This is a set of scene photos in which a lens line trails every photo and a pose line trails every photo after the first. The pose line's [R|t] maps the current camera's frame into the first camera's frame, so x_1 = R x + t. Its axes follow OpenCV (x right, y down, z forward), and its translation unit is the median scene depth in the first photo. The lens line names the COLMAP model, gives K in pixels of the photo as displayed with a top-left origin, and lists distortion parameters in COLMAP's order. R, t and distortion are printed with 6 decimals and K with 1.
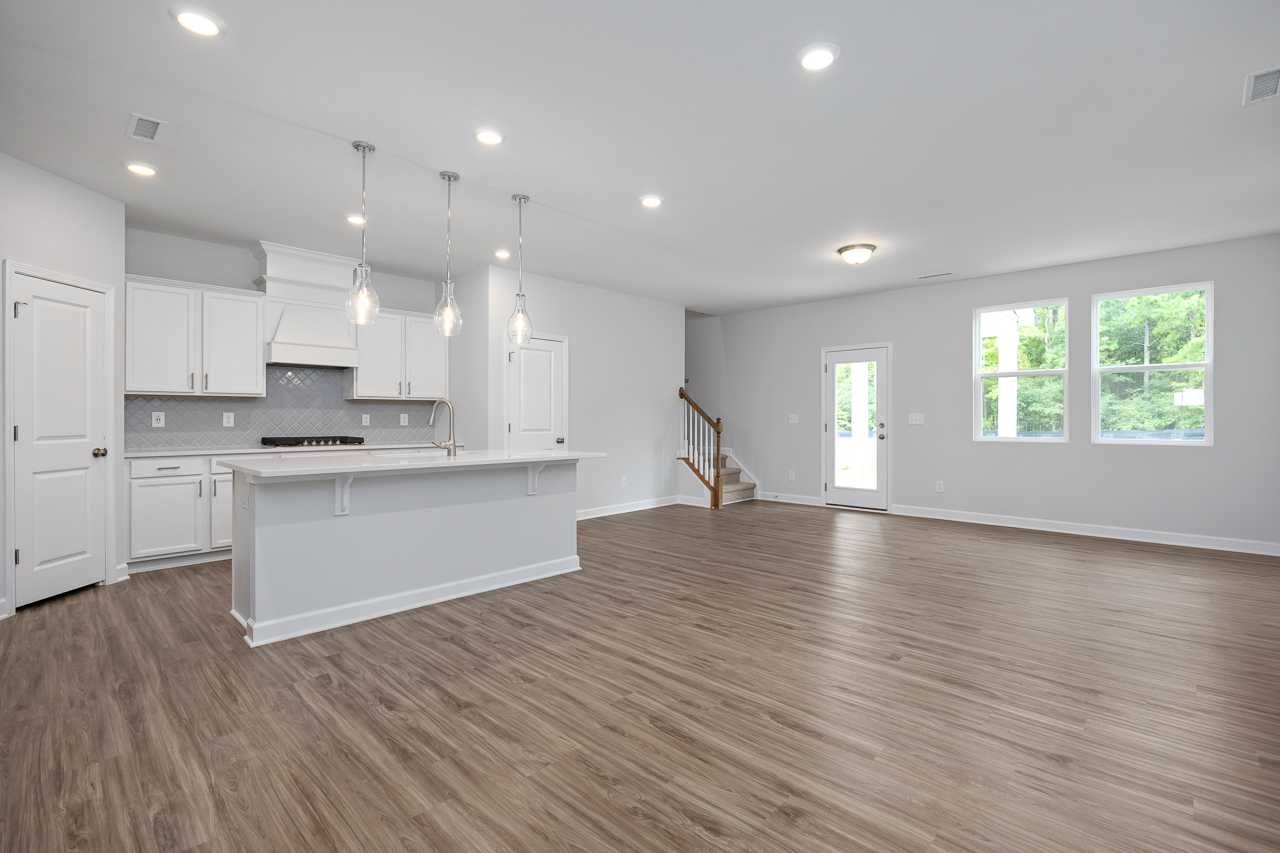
lens RADIAL K [[585.0, 0, 646.9], [0, 585.0, 421.8], [0, 0, 1]] dist [-0.002383, 0.000130]
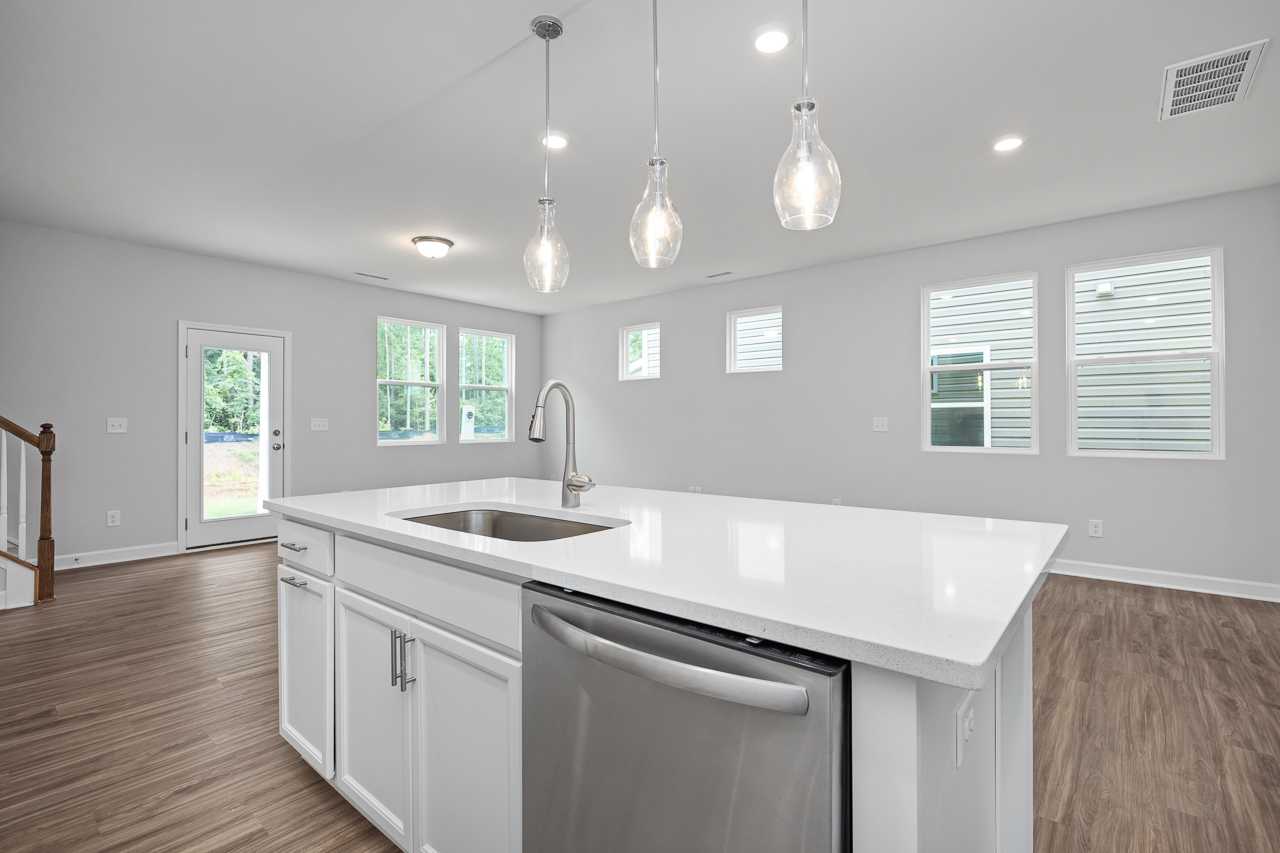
lens RADIAL K [[585.0, 0, 646.6], [0, 585.0, 422.5], [0, 0, 1]] dist [-0.002383, 0.000130]
pose [[-0.074148, 0.000002, 0.997247, -0.592303], [0.008211, 0.999966, 0.000608, -0.005698], [-0.997213, 0.008234, -0.074146, 0.726814]]
